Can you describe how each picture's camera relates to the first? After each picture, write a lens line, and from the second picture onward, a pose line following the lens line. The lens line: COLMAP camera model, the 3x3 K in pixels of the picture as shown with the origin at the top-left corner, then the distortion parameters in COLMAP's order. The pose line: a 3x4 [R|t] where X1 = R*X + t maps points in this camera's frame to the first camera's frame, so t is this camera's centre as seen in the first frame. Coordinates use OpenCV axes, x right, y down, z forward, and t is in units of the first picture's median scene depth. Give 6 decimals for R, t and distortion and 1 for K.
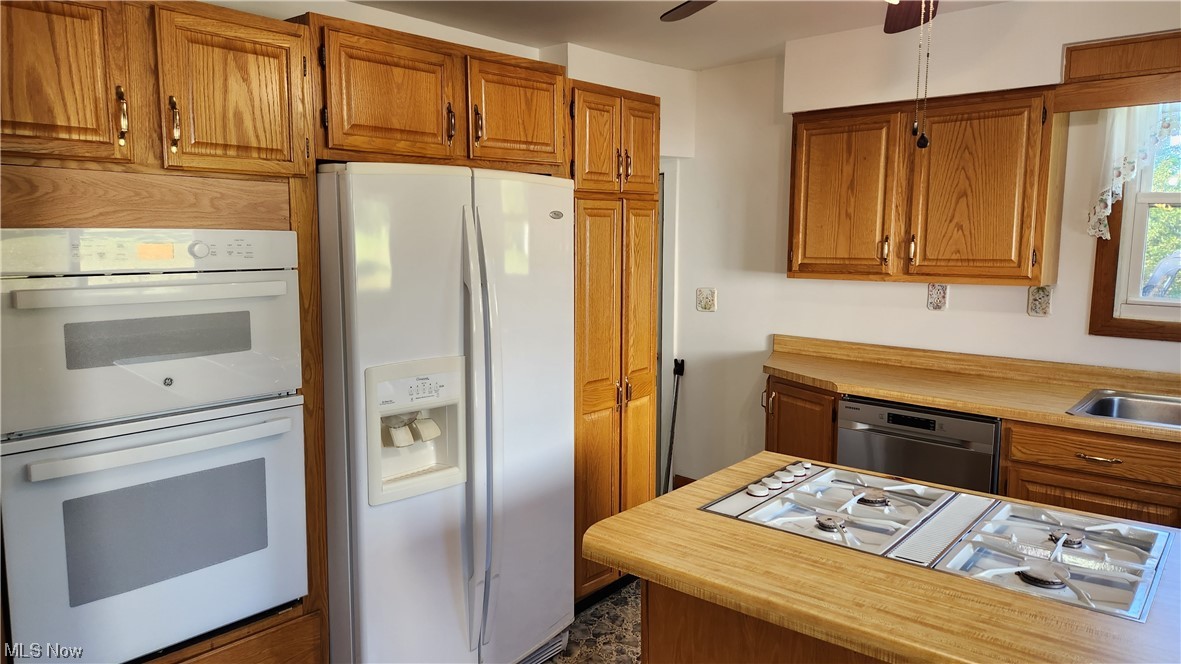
lens RADIAL K [[785.0, 0, 589.7], [0, 785.0, 326.6], [0, 0, 1]] dist [0.086037, -0.079979]
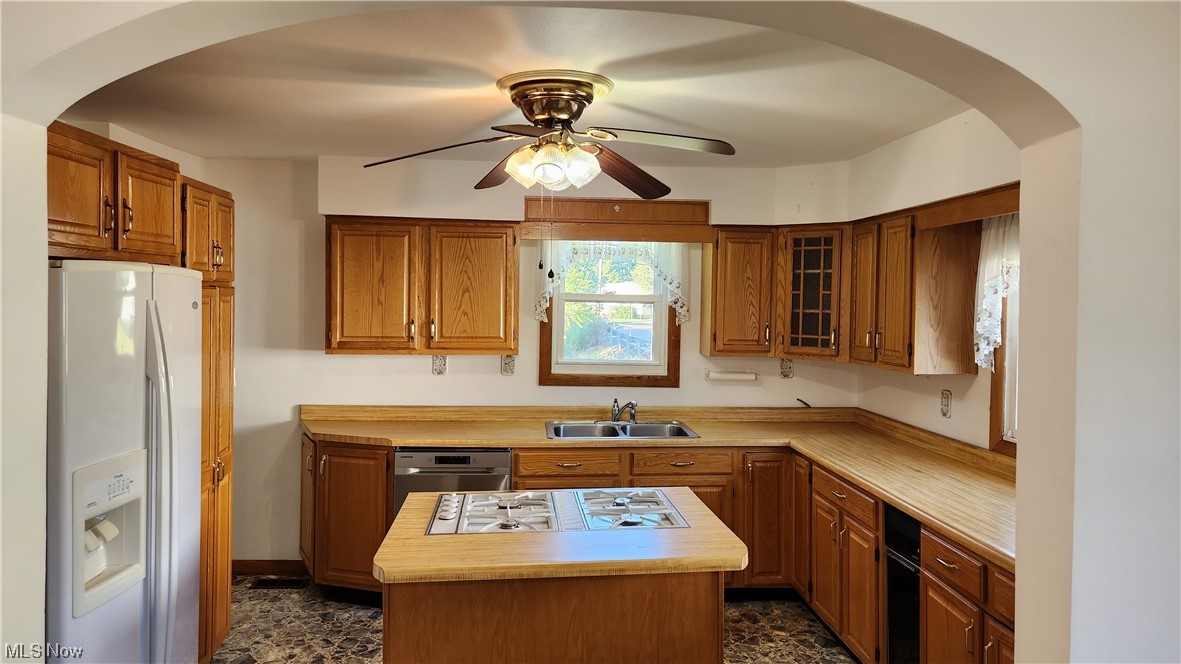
lens RADIAL K [[785.0, 0, 589.7], [0, 785.0, 326.6], [0, 0, 1]] dist [0.086037, -0.079979]
pose [[0.694445, -0.013276, 0.719423, -0.358205], [0.071329, 0.996175, -0.050470, -0.018631], [-0.716002, 0.086365, 0.692736, -0.089154]]
